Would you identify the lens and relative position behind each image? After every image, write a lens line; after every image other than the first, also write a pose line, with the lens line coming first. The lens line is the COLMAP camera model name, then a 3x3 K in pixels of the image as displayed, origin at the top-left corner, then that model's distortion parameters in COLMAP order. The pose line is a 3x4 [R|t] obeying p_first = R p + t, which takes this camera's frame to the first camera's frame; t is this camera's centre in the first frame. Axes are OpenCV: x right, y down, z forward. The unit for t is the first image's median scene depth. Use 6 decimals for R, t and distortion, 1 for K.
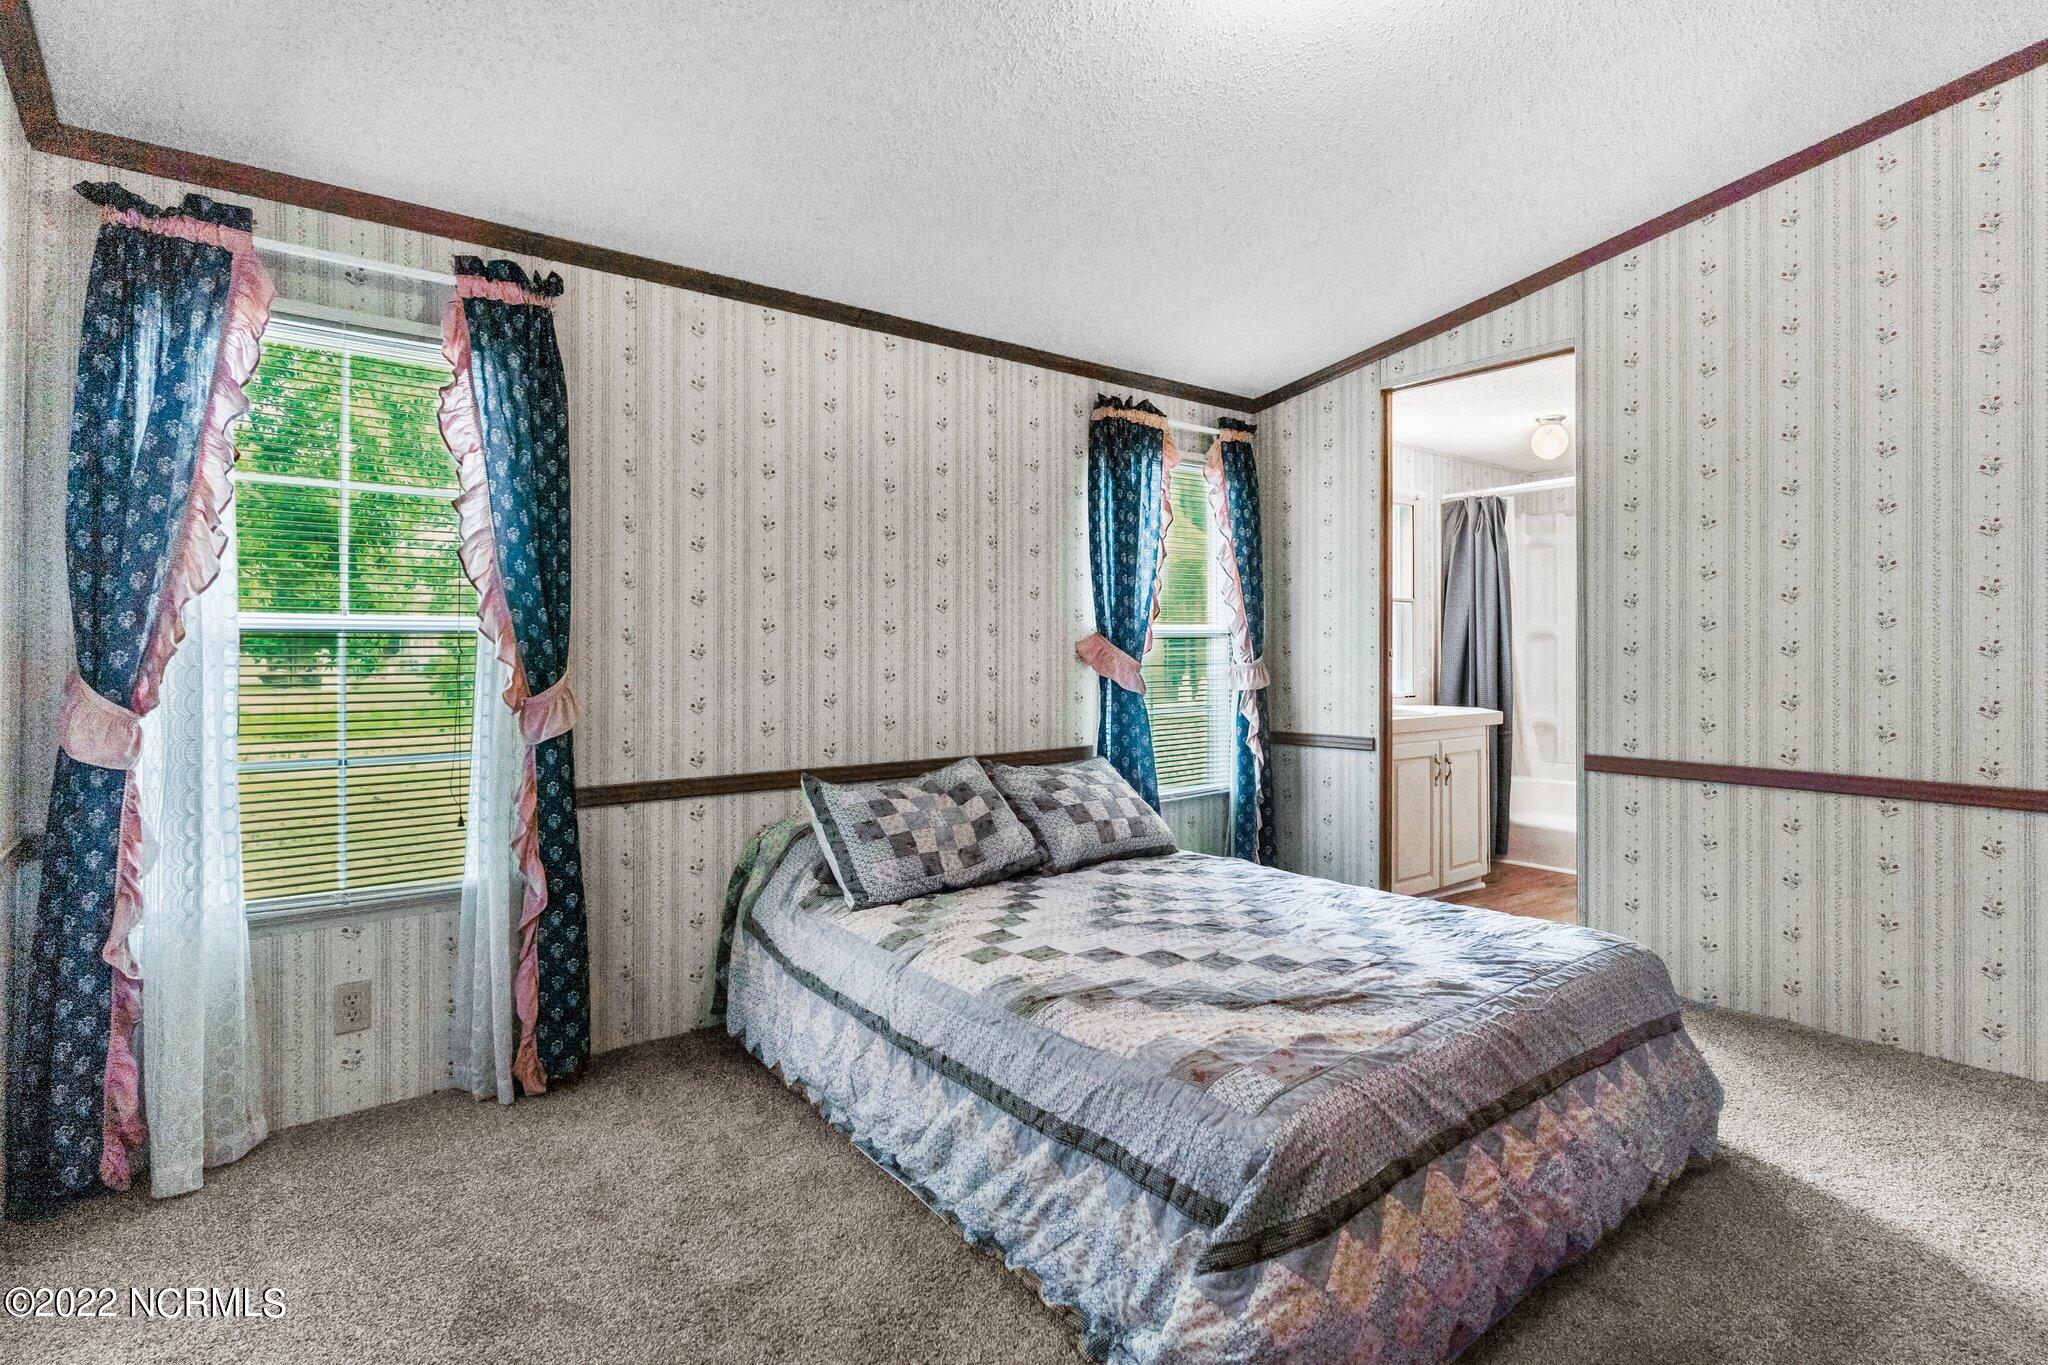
lens RADIAL K [[996.6, 0, 995.3], [0, 996.6, 643.9], [0, 0, 1]] dist [0.002028, -0.000508]
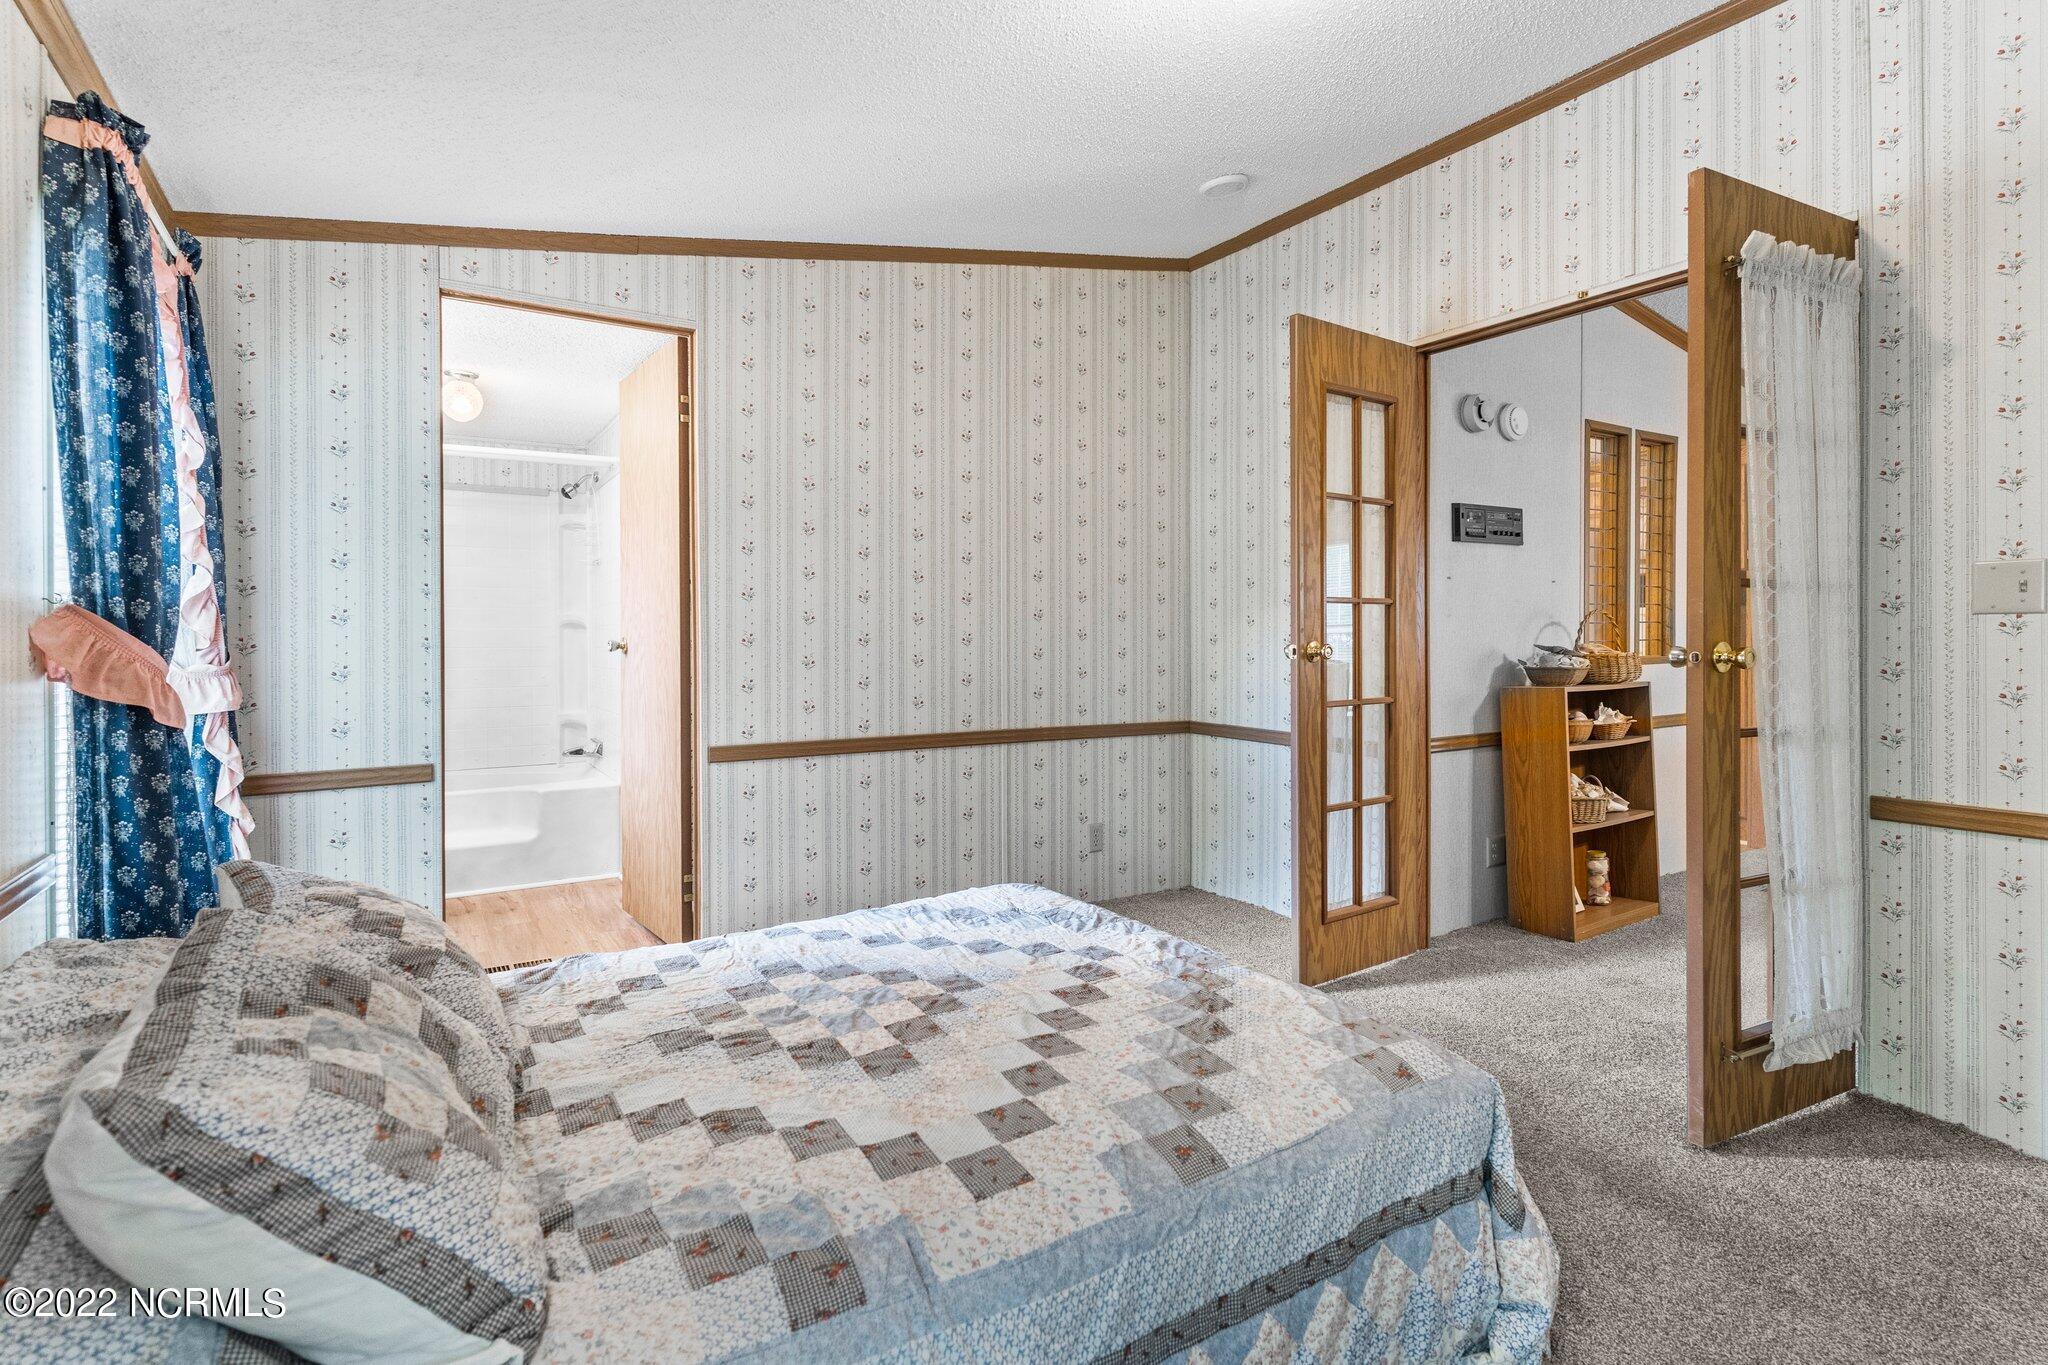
lens RADIAL K [[996.6, 0, 1054.8], [0, 996.6, 641.3], [0, 0, 1]] dist [0.002028, -0.000508]
pose [[0.077608, -0.002412, 0.996981, -0.396191], [-0.003822, 0.999989, 0.002716, 0.002405], [-0.996977, -0.004021, 0.077598, 0.626983]]
